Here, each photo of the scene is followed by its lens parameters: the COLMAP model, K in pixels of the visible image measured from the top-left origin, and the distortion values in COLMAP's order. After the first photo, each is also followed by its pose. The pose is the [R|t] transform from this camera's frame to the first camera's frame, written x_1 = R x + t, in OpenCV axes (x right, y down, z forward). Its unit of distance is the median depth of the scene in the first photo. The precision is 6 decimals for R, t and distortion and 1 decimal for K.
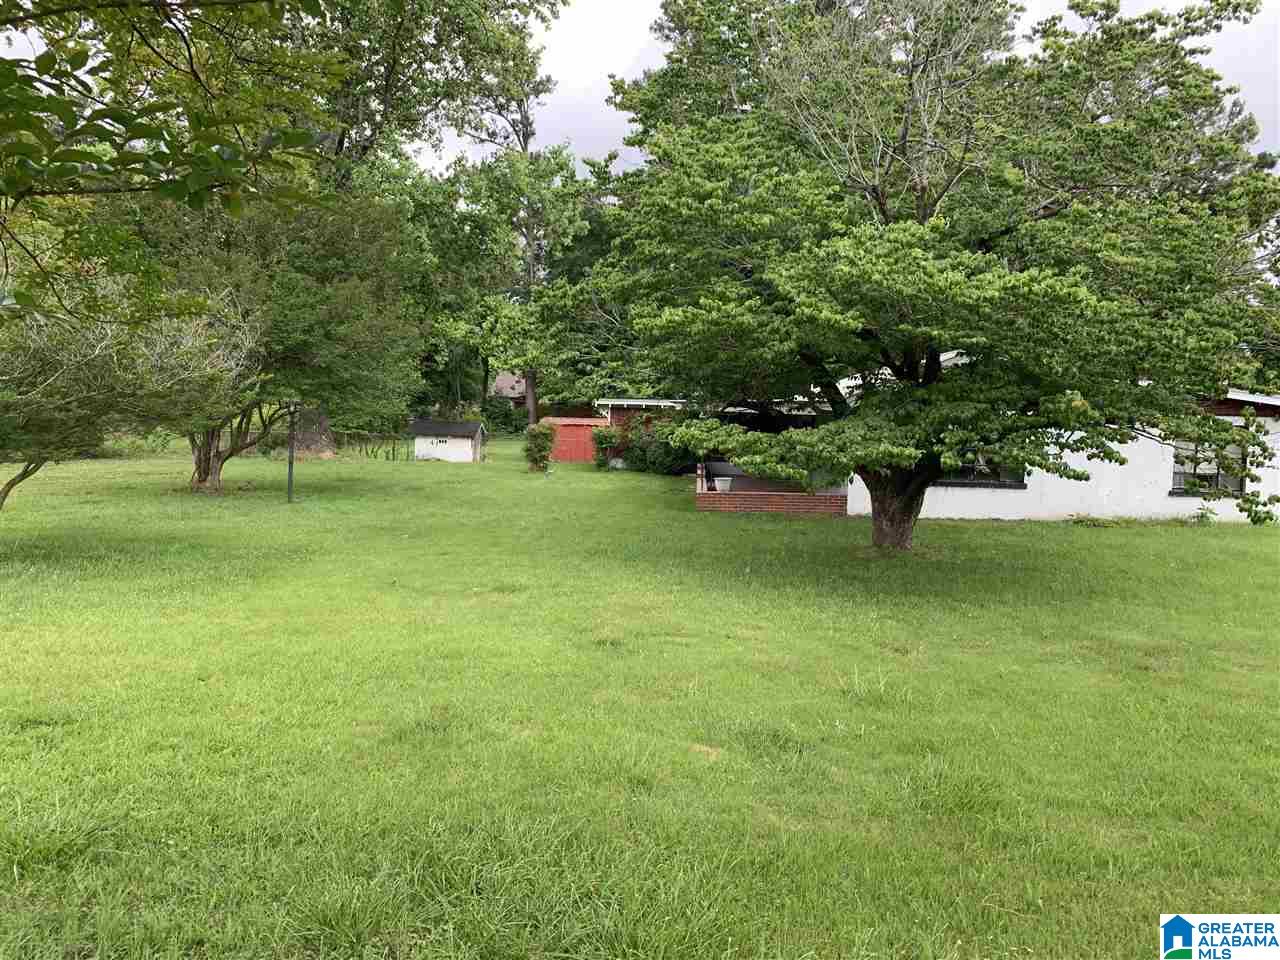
lens RADIAL K [[979.8, 0, 636.8], [0, 979.8, 468.4], [0, 0, 1]] dist [0.022228, -0.032664]
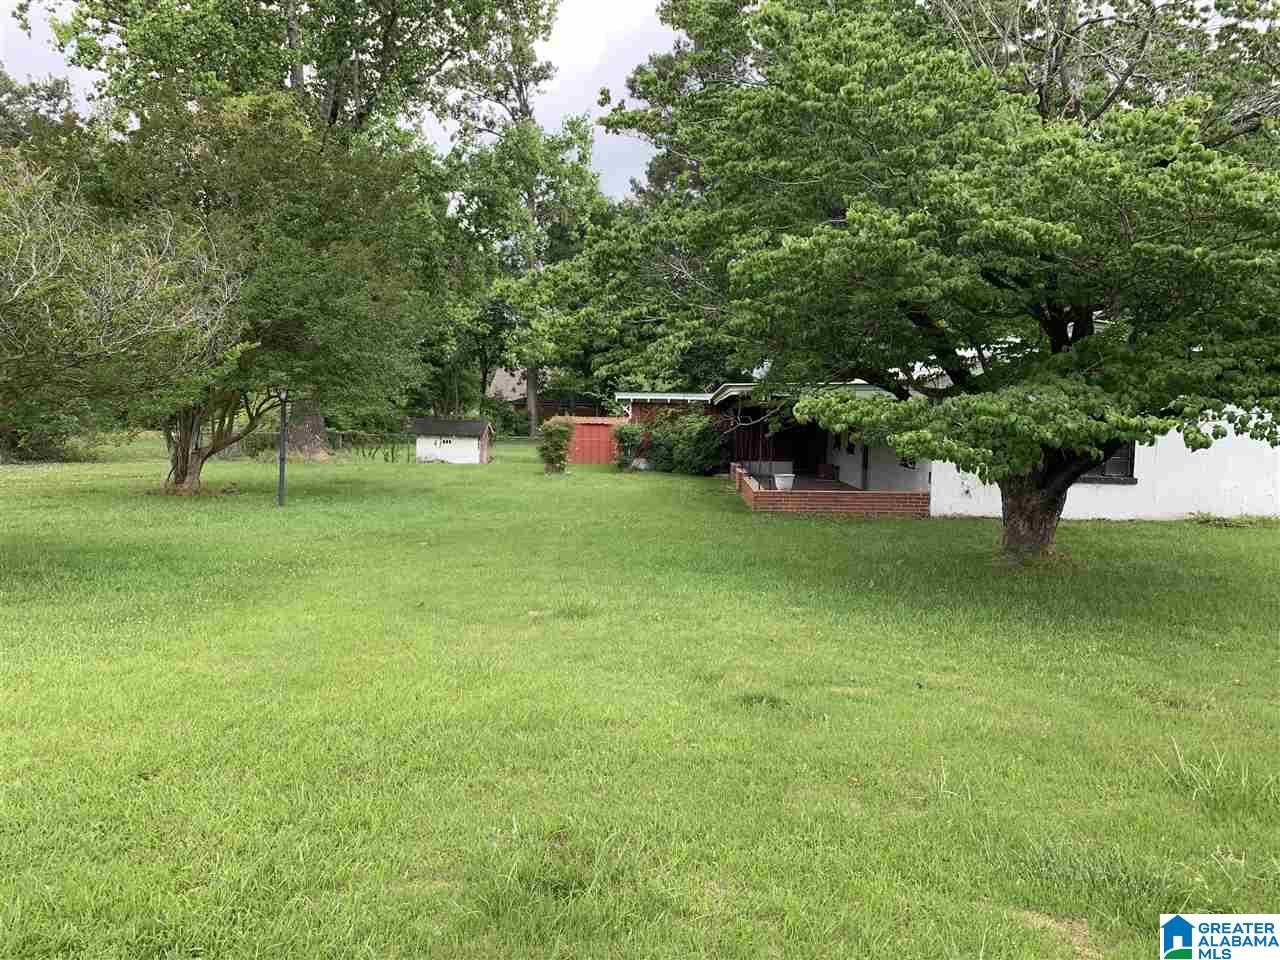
lens RADIAL K [[979.8, 0, 638.7], [0, 979.8, 480.9], [0, 0, 1]] dist [0.022228, -0.032664]
pose [[0.999919, -0.006487, 0.010907, -0.069502], [0.006433, 0.999967, 0.005020, 0.014292], [-0.010939, -0.004950, 0.999928, 0.191557]]
